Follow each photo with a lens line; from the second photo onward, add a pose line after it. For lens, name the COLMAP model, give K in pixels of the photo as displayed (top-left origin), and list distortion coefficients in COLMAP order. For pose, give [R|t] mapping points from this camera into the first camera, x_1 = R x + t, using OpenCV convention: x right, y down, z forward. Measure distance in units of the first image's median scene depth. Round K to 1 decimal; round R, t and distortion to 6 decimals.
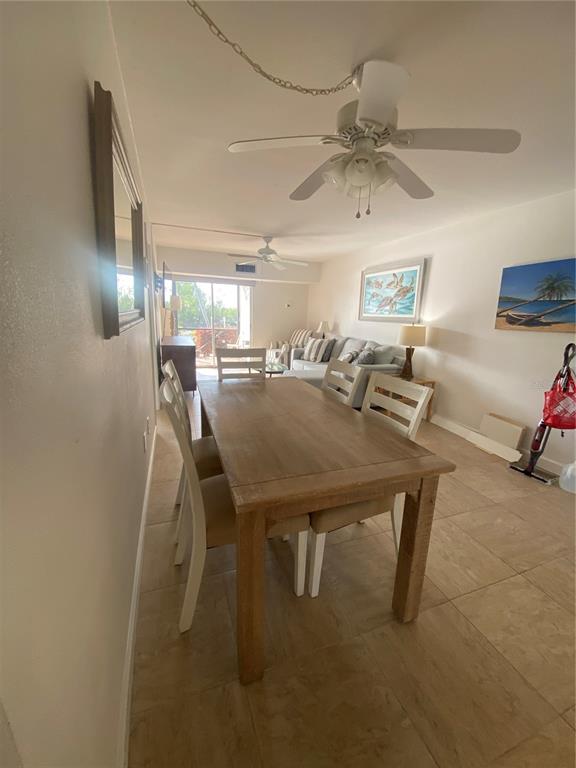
lens RADIAL K [[305.2, 0, 288.0], [0, 305.2, 384.0], [0, 0, 1]] dist [0.019365, -0.000062]
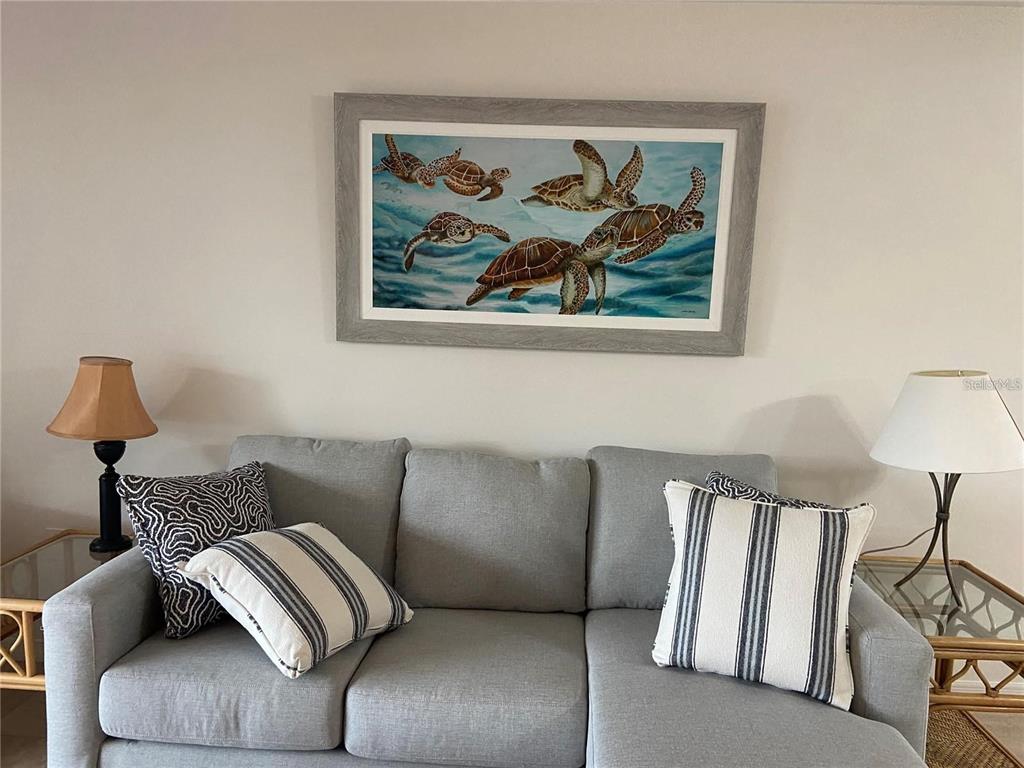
lens RADIAL K [[769.4, 0, 512.0], [0, 769.4, 384.0], [0, 0, 1]] dist [0.128017, 0.000687]
pose [[0.383679, -0.123922, 0.915114, -0.230318], [0.186279, 0.980971, 0.054740, -0.221514], [-0.904484, 0.149464, 0.399462, 0.830249]]
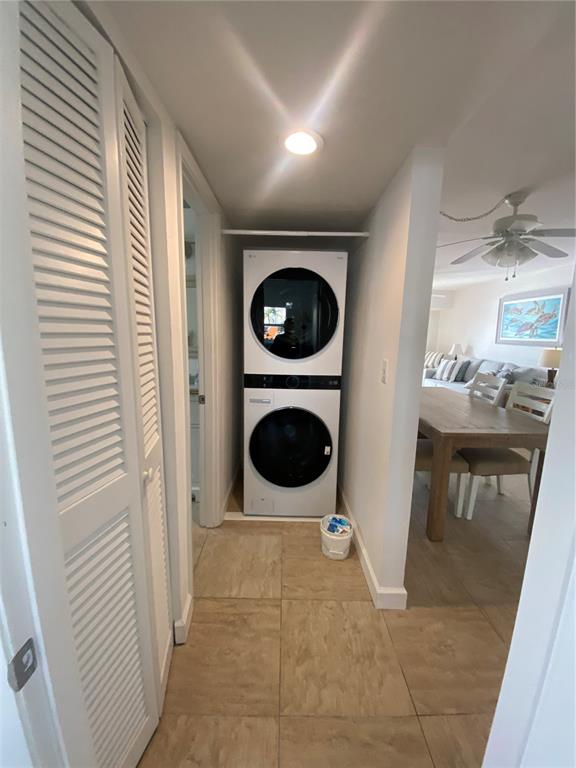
lens RADIAL K [[308.3, 0, 288.0], [0, 308.3, 384.0], [0, 0, 1]] dist [-0.014163, -0.000205]
pose [[0.939250, 0.042278, -0.340620, -0.088999], [-0.066174, 0.996072, -0.058840, 0.047659], [0.336794, 0.077805, 0.938358, -0.265459]]
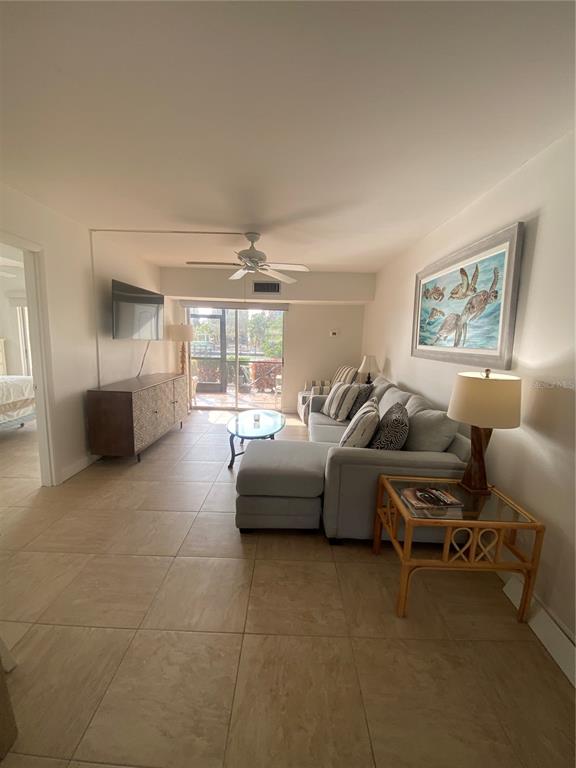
lens RADIAL K [[308.3, 0, 288.0], [0, 308.3, 384.0], [0, 0, 1]] dist [-0.014163, -0.000205]
pose [[0.936532, 0.043088, -0.347923, 0.257494], [-0.073574, 0.994474, -0.074886, -0.110567], [0.342774, 0.095731, 0.934527, 0.440673]]
